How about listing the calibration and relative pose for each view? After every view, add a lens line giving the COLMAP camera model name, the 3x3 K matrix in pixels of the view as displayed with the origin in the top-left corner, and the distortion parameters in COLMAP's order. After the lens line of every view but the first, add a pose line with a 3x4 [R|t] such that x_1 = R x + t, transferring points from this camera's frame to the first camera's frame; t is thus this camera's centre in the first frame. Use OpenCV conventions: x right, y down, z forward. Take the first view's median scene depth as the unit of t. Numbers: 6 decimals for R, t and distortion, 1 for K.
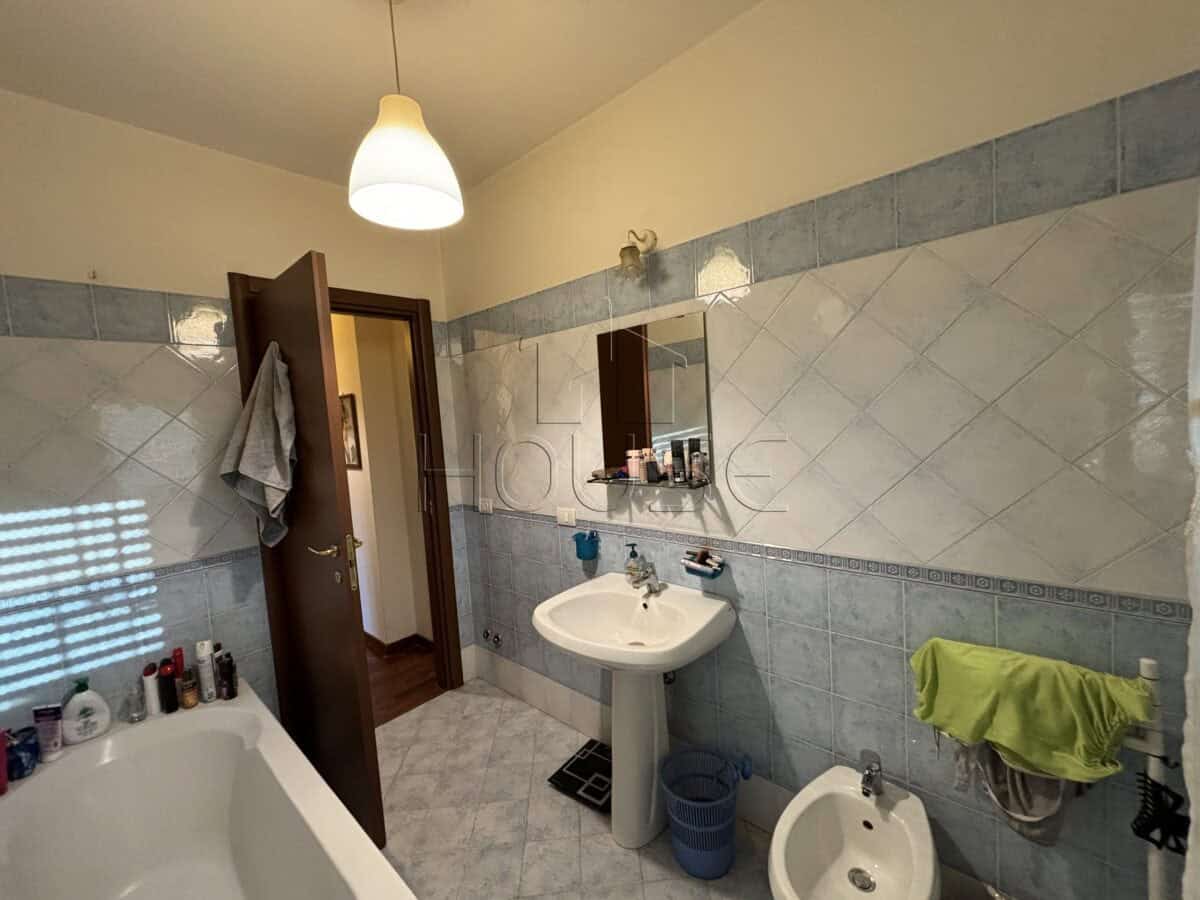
lens RADIAL K [[490.0, 0, 592.4], [0, 490.0, 440.5], [0, 0, 1]] dist [0.000060, 0.000324]
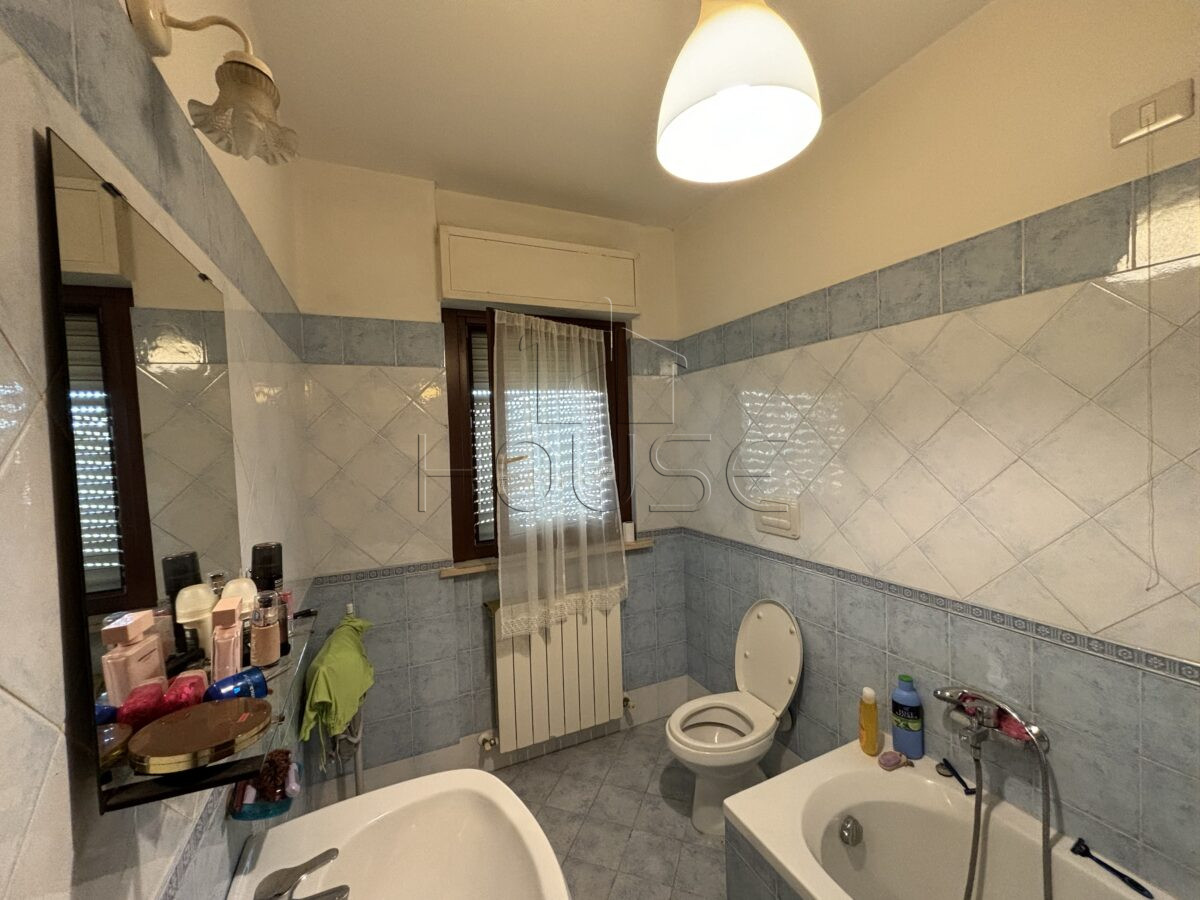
lens RADIAL K [[490.0, 0, 609.4], [0, 490.0, 457.2], [0, 0, 1]] dist [0.000060, 0.000324]
pose [[0.926152, 0.073053, -0.370009, 0.382072], [-0.076983, 0.997024, 0.004156, -0.006571], [0.369211, 0.024635, 0.929019, -0.356158]]
